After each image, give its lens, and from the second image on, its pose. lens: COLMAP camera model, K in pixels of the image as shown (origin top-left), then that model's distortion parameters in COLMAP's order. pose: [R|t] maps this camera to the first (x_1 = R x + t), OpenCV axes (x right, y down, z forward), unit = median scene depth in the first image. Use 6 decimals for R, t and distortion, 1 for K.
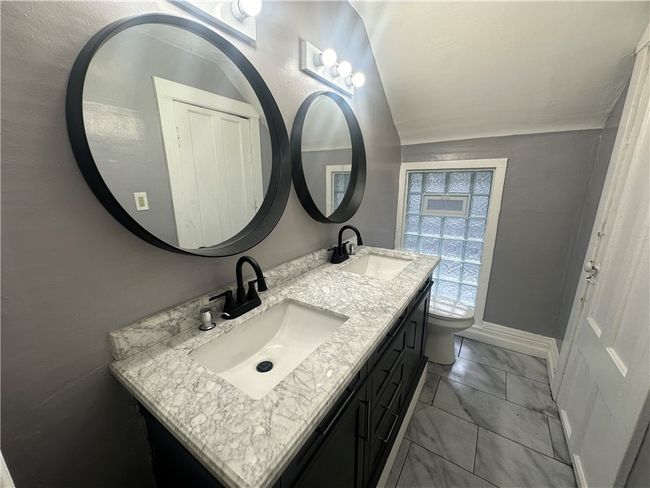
lens RADIAL K [[259.3, 0, 324.8], [0, 259.3, 245.6], [0, 0, 1]] dist [-0.003445, -0.000460]
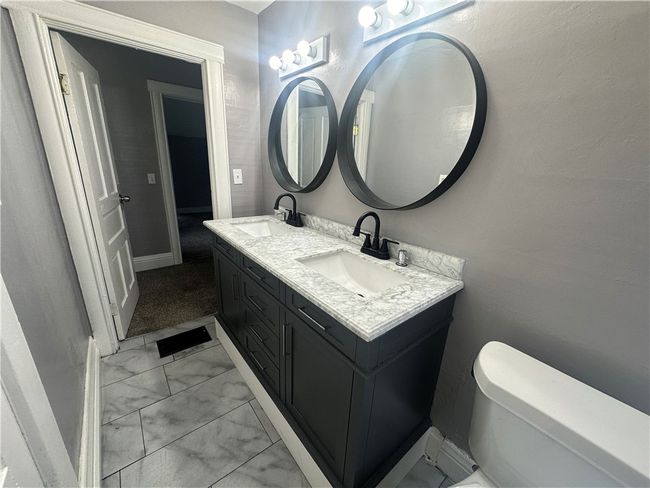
lens RADIAL K [[259.3, 0, 324.8], [0, 259.3, 243.7], [0, 0, 1]] dist [-0.003445, -0.000460]
pose [[-0.306480, 0.275300, -0.911197, 1.067219], [-0.270721, 0.892522, 0.360714, -0.287679], [0.912568, 0.357231, -0.199010, 1.275596]]
